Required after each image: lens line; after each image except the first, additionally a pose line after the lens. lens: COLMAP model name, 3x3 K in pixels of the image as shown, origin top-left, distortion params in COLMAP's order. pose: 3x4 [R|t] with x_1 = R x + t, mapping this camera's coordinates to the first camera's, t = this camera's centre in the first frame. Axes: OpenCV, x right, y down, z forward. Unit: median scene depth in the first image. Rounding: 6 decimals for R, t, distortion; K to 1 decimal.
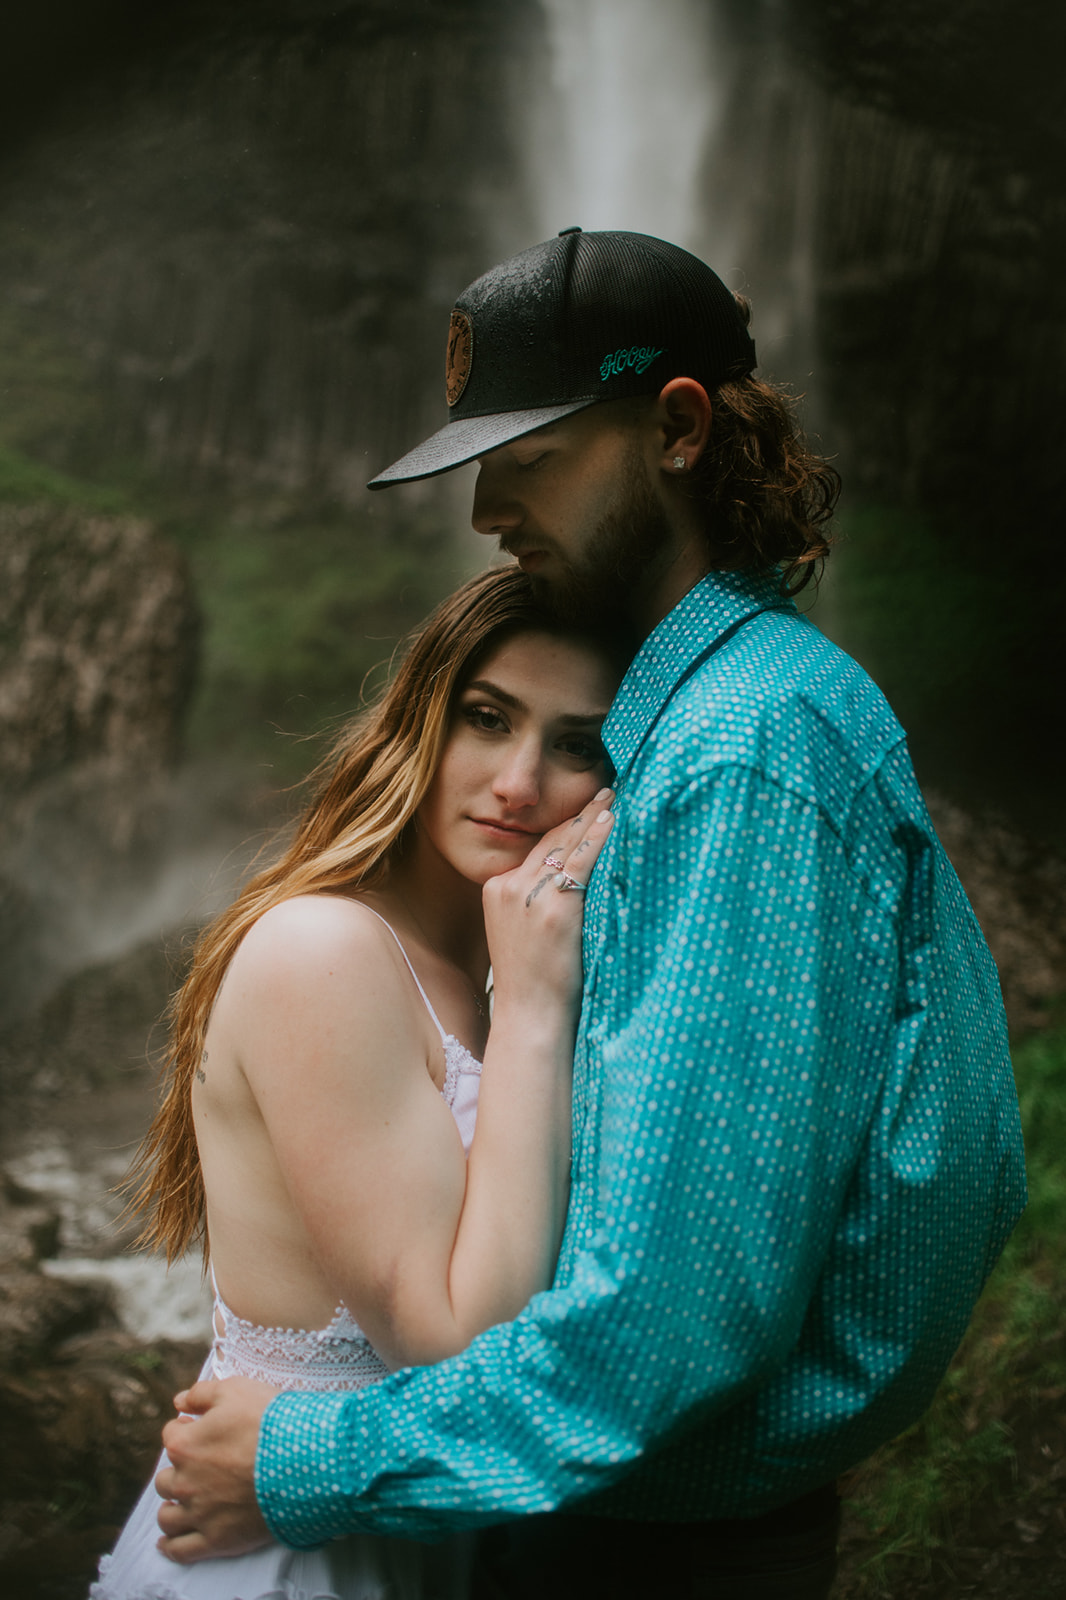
lens RADIAL K [[1629.9, 0, 518.2], [0, 1629.9, 822.9], [0, 0, 1]] dist [-0.133140, 0.000000]
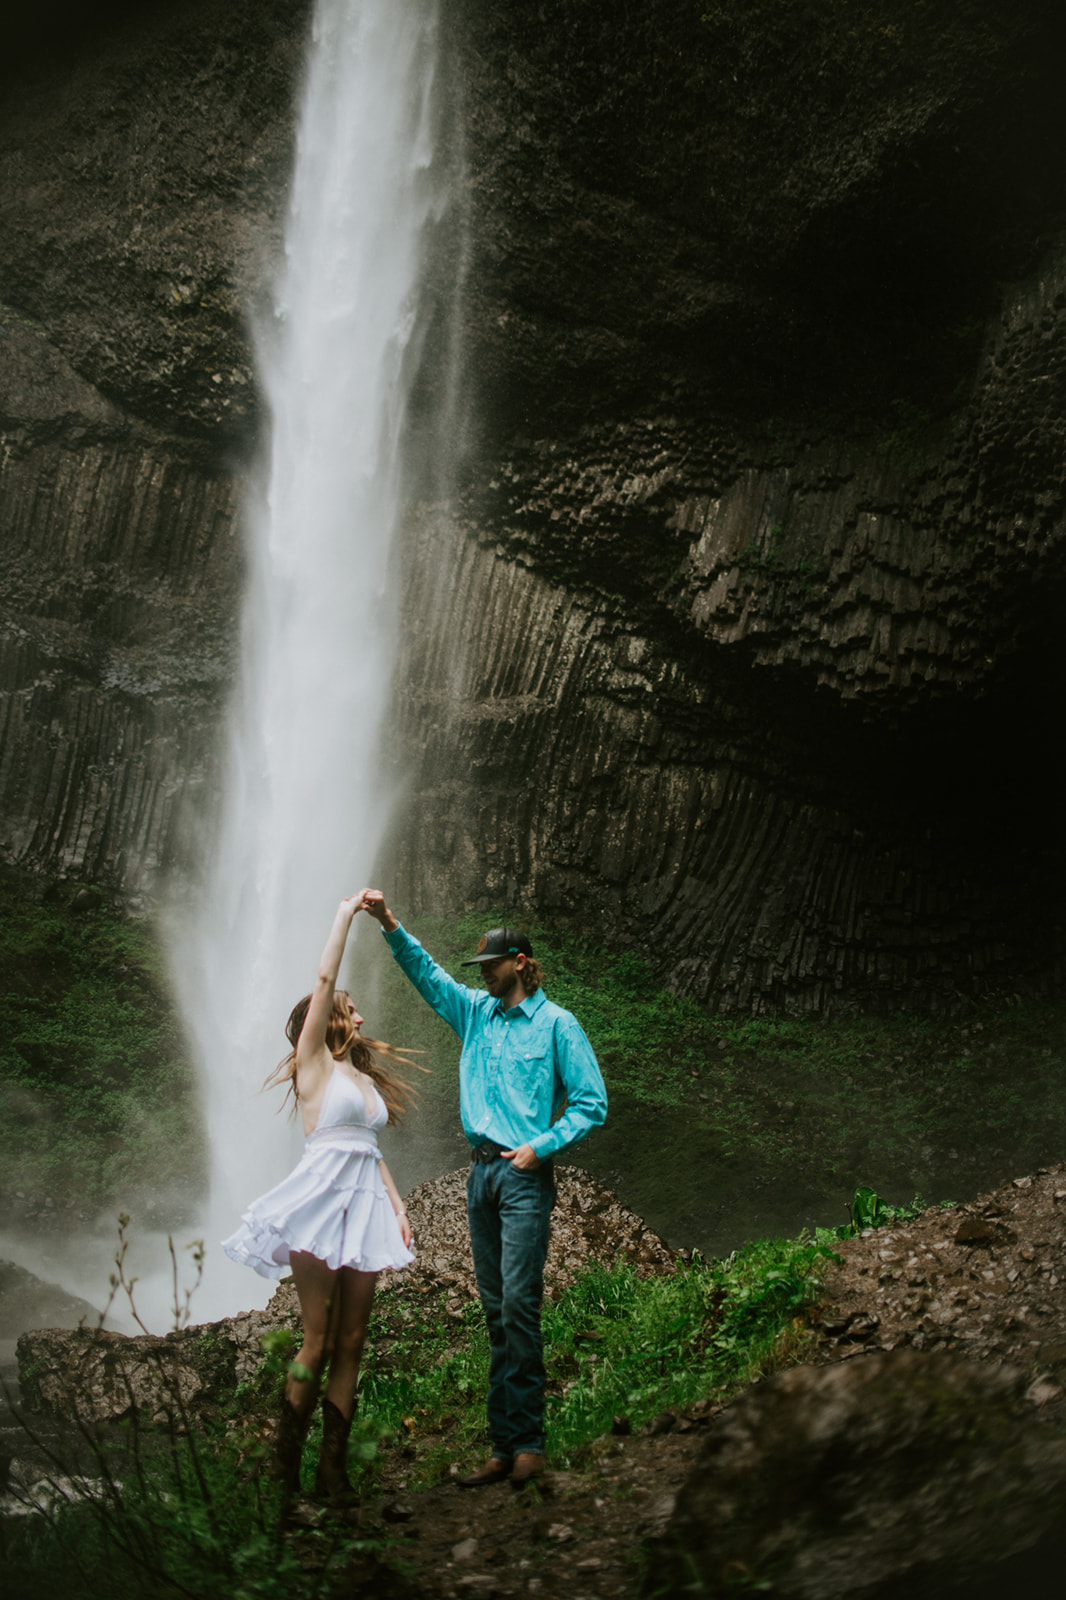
lens RADIAL K [[1629.9, 0, 529.9], [0, 1629.9, 803.7], [0, 0, 1]] dist [-0.133140, 0.000000]
pose [[0.968311, 0.106322, 0.225983, -0.026674], [-0.047889, 0.967109, -0.249815, 0.017216], [-0.245111, 0.231077, 0.941554, -0.127799]]
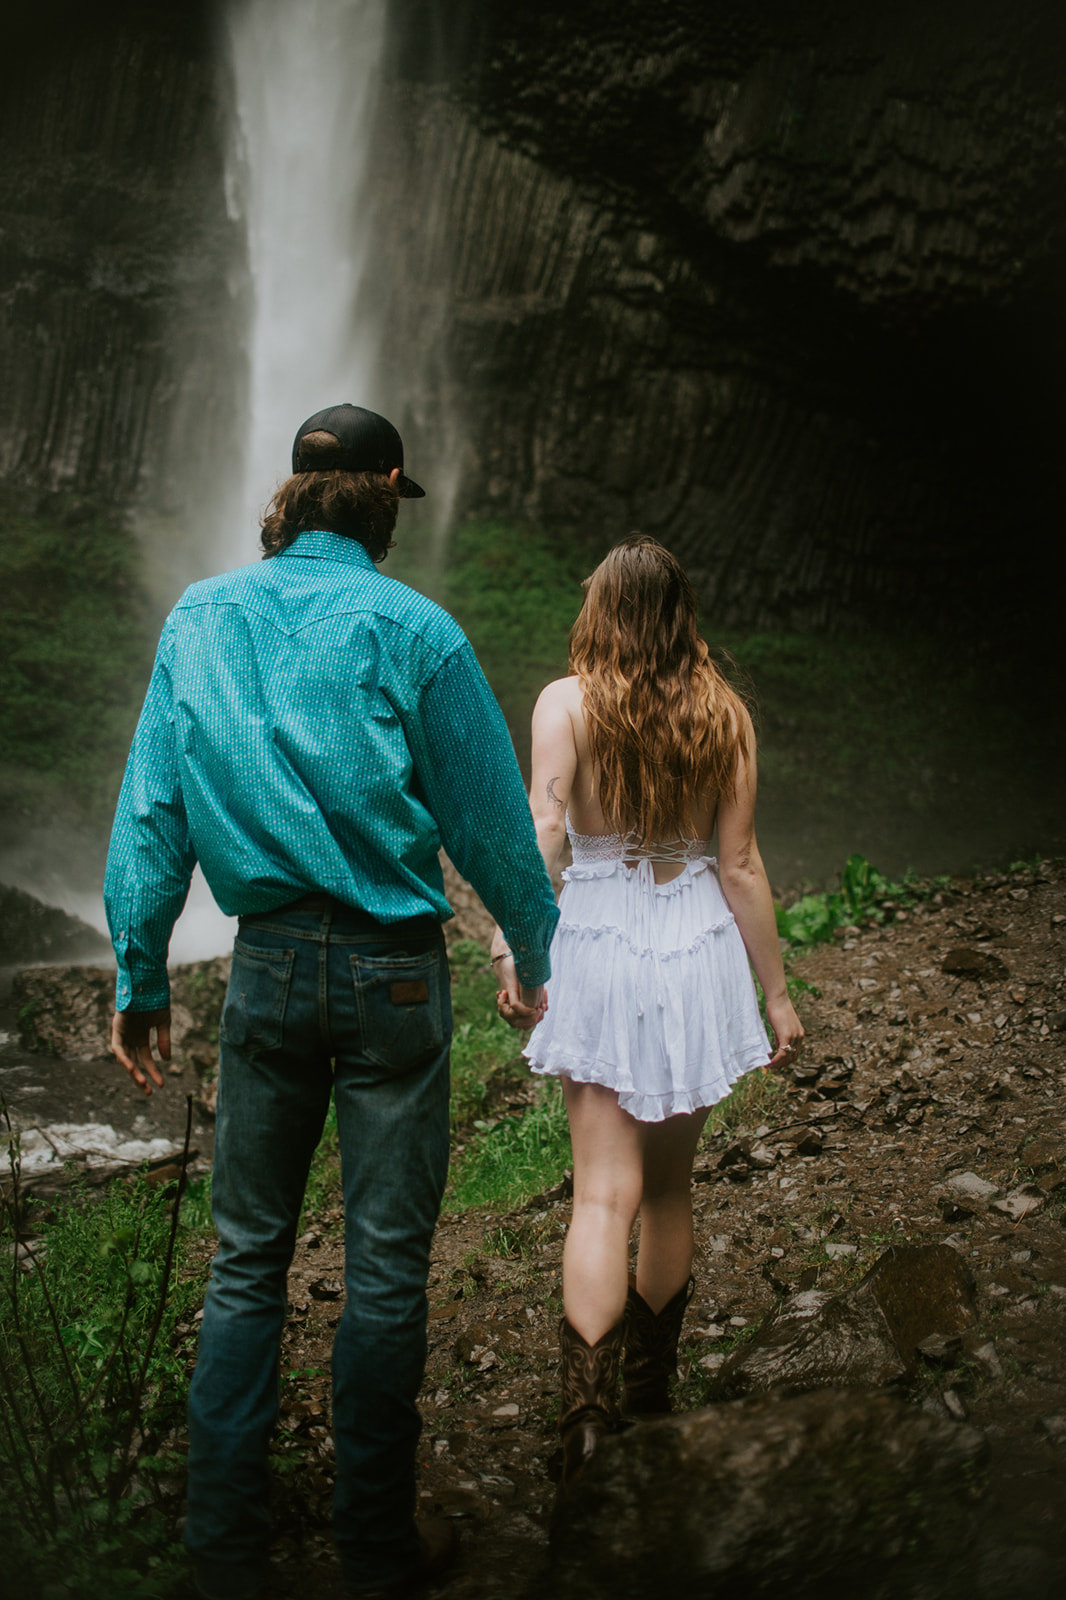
lens RADIAL K [[1629.9, 0, 526.8], [0, 1629.9, 817.6], [0, 0, 1]] dist [-0.133140, 0.000000]
pose [[0.969805, 0.050134, 0.238672, -0.017138], [-0.051659, 0.998665, 0.000135, 0.003099], [-0.238347, -0.012461, 0.971100, -0.111306]]
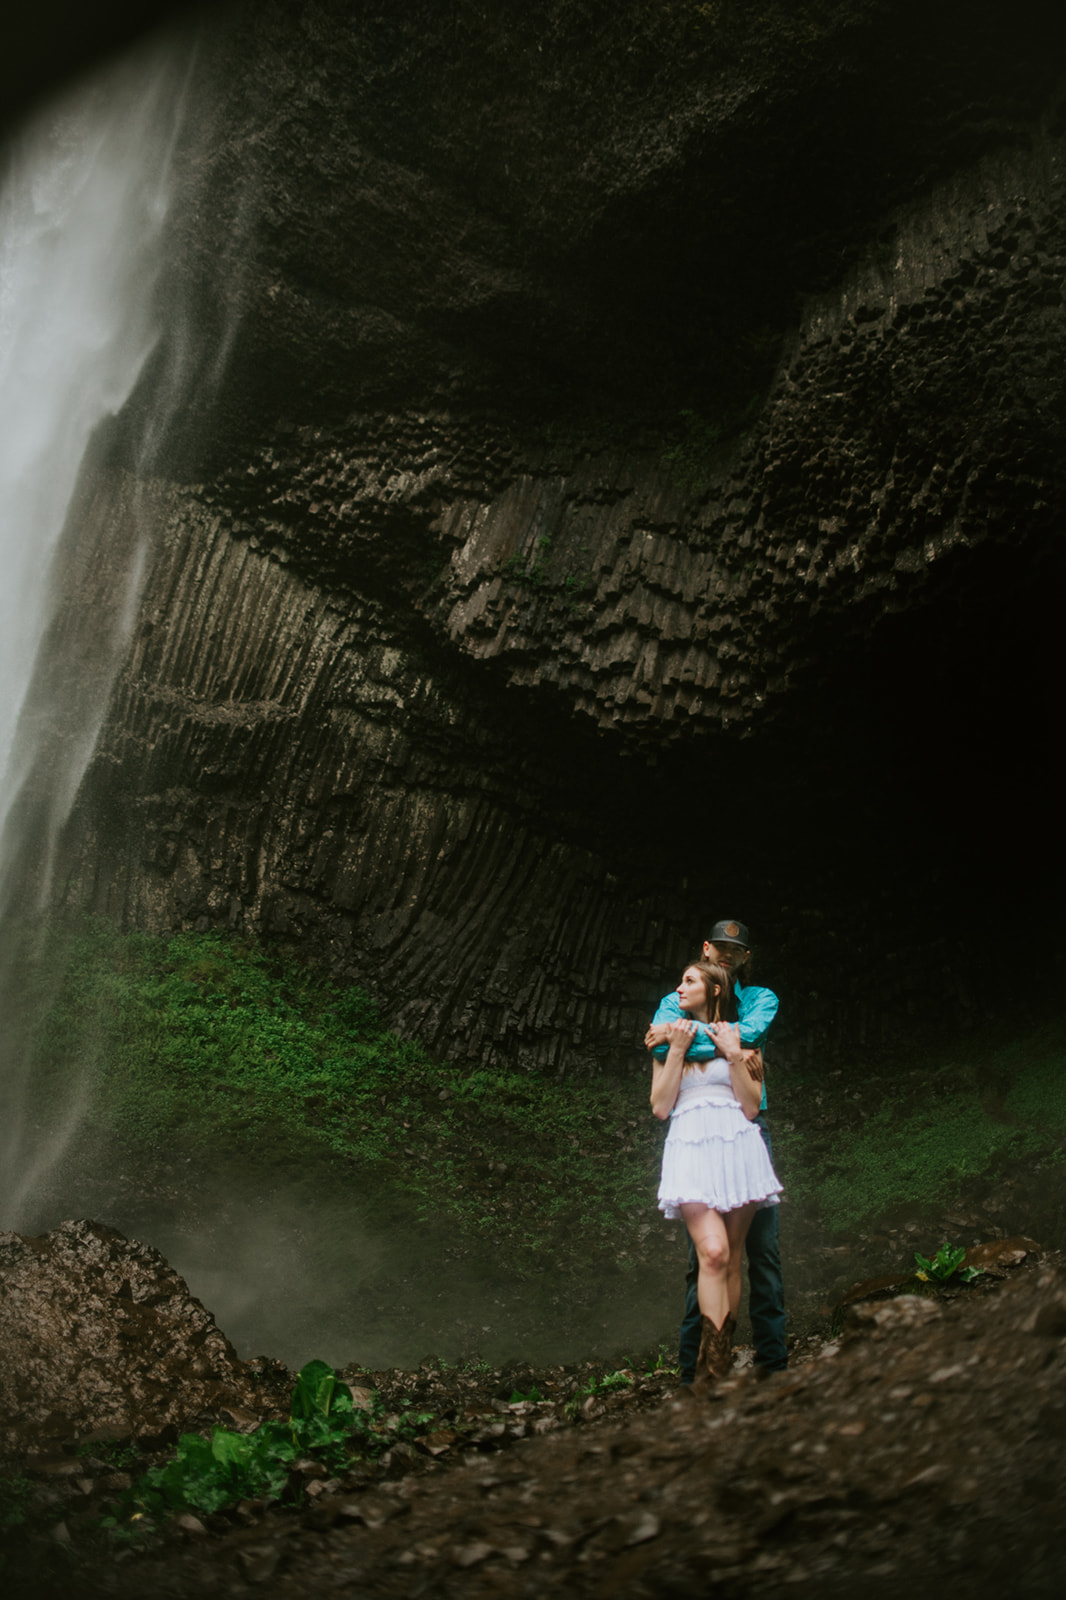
lens RADIAL K [[1629.9, 0, 536.1], [0, 1629.9, 804.4], [0, 0, 1]] dist [-0.133140, 0.000000]
pose [[0.920154, 0.188934, 0.342959, 0.071204], [-0.090258, 0.954642, -0.283746, -0.005113], [-0.381012, 0.230135, 0.895470, -0.012775]]
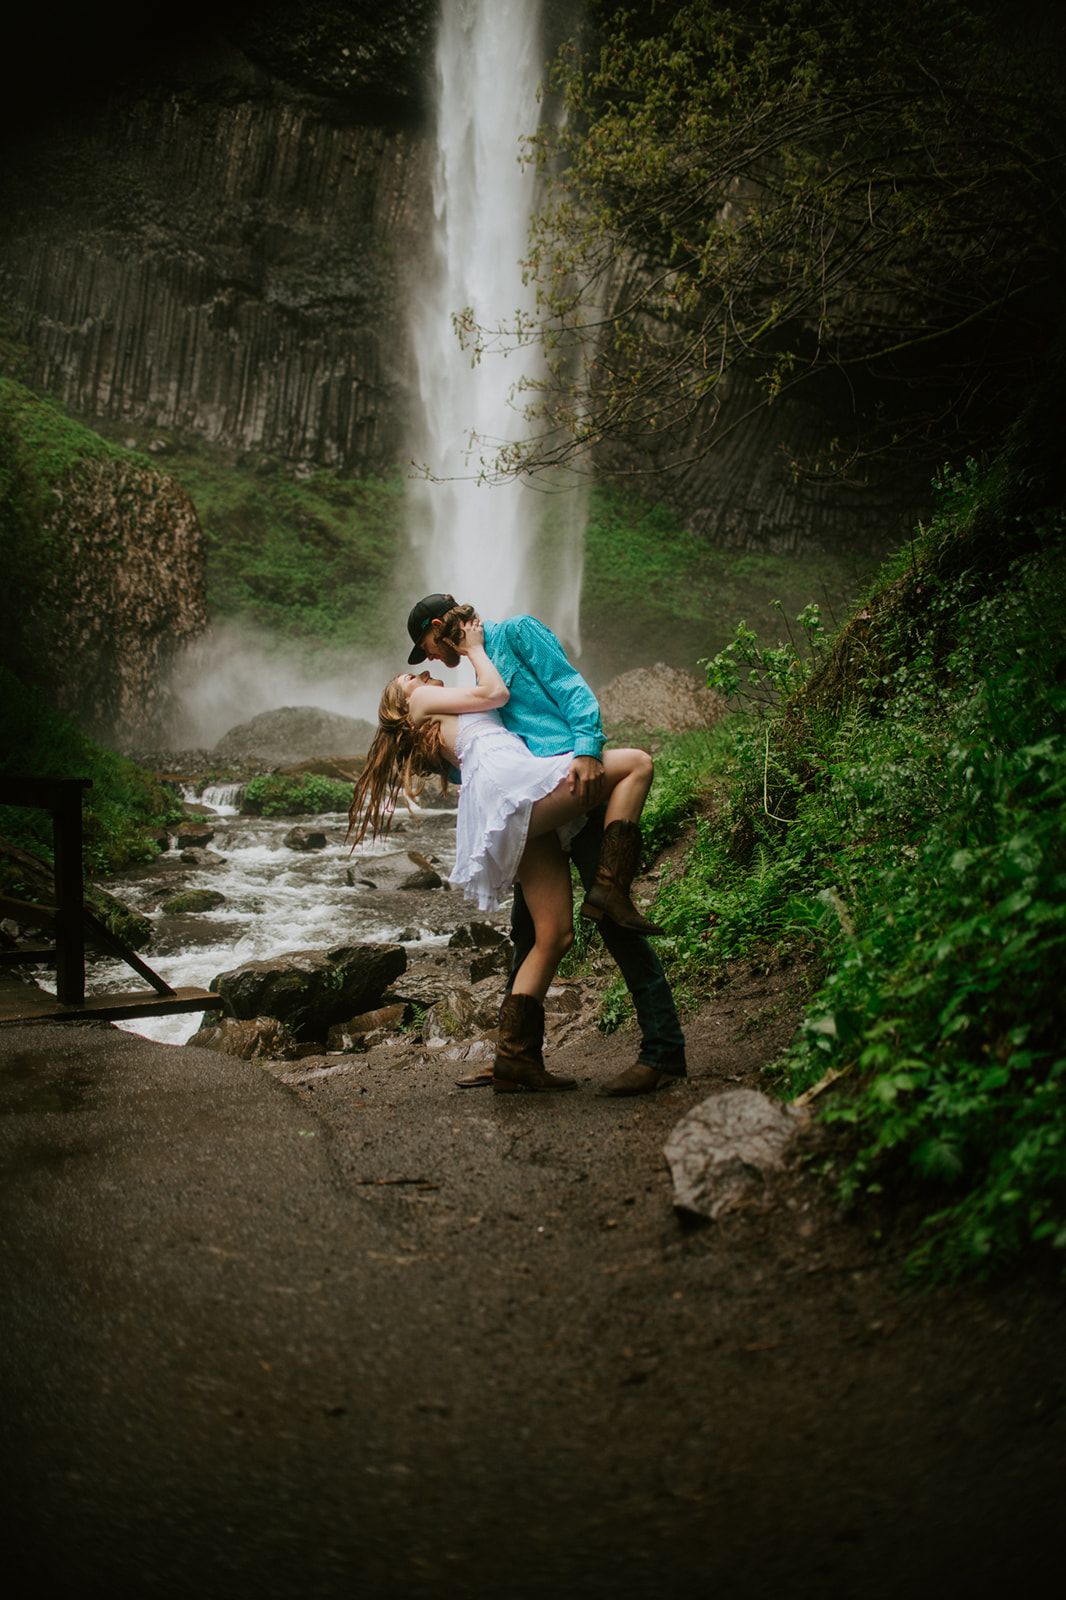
lens RADIAL K [[1629.9, 0, 526.0], [0, 1629.9, 831.3], [0, 0, 1]] dist [-0.133140, 0.000000]
pose [[0.962785, 0.024476, 0.269159, -0.354596], [-0.049332, 0.995075, 0.085973, 0.020172], [-0.265729, -0.096052, 0.959251, -0.812910]]
